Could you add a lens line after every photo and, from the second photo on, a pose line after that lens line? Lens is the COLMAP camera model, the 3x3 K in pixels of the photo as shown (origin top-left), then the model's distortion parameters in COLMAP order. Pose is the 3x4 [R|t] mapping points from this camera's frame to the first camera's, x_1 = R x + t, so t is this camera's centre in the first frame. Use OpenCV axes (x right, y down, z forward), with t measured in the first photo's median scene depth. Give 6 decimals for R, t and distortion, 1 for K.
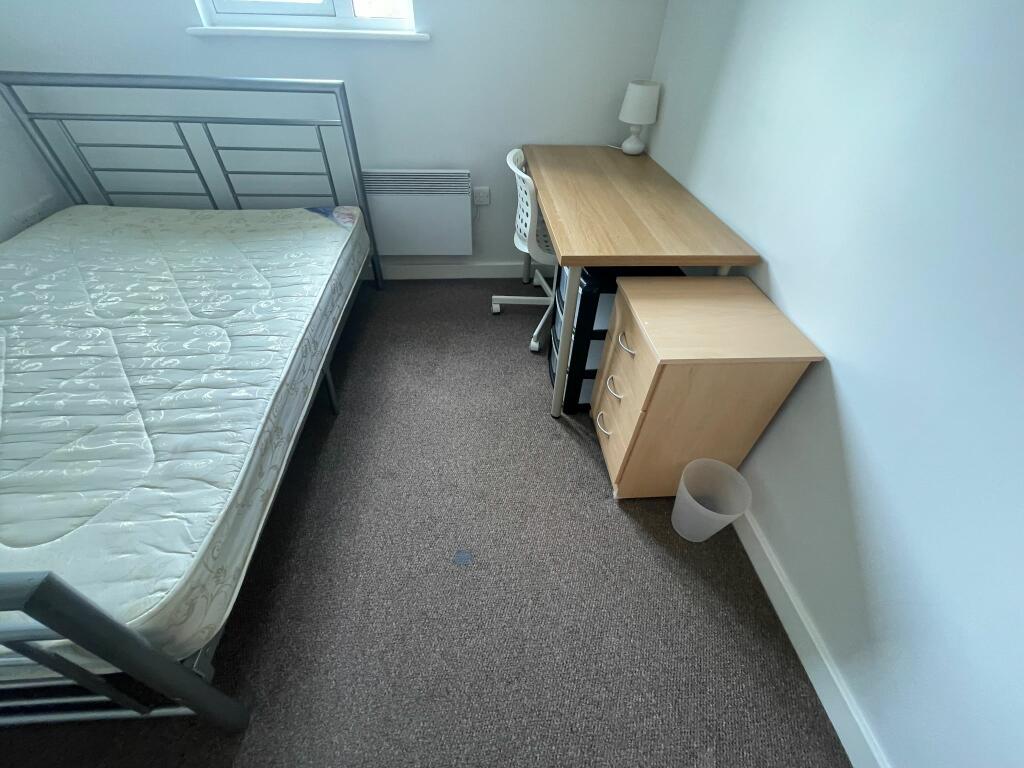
lens RADIAL K [[416.3, 0, 512.0], [0, 416.3, 384.0], [0, 0, 1]] dist [0.020939, -0.007750]
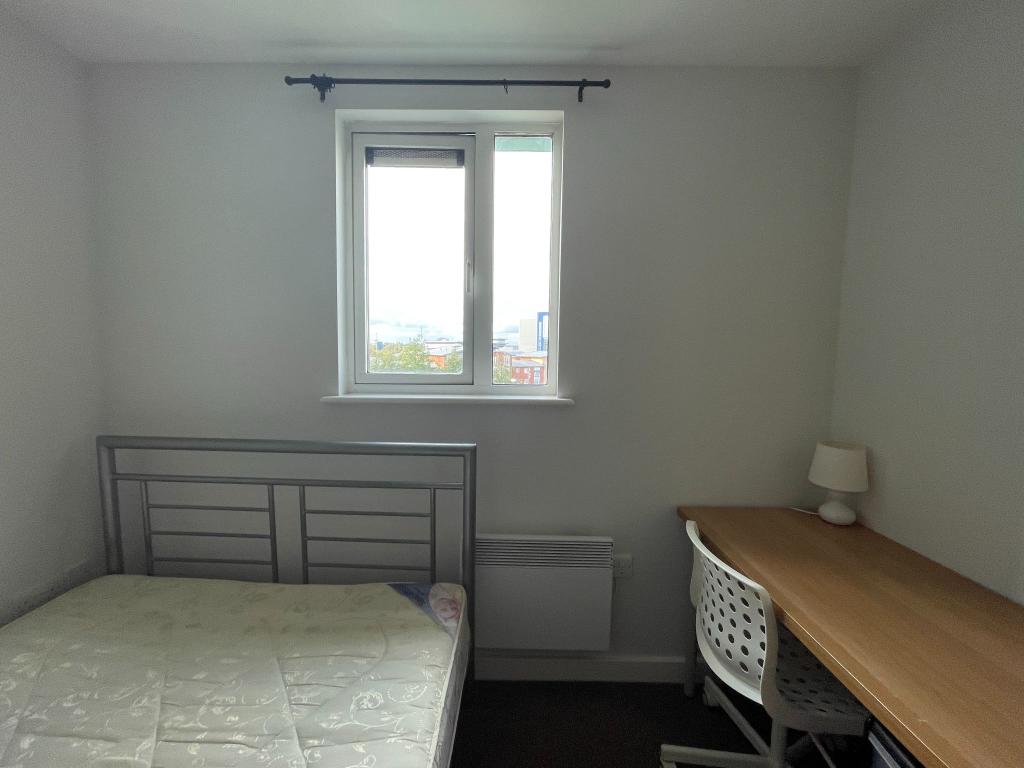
lens RADIAL K [[416.7, 0, 512.0], [0, 416.7, 384.0], [0, 0, 1]] dist [-0.002125, 0.000020]
pose [[0.996376, -0.005384, -0.084884, -0.233201], [-0.047925, 0.788946, -0.612591, -0.277659], [0.070267, 0.614439, 0.785829, 0.245215]]
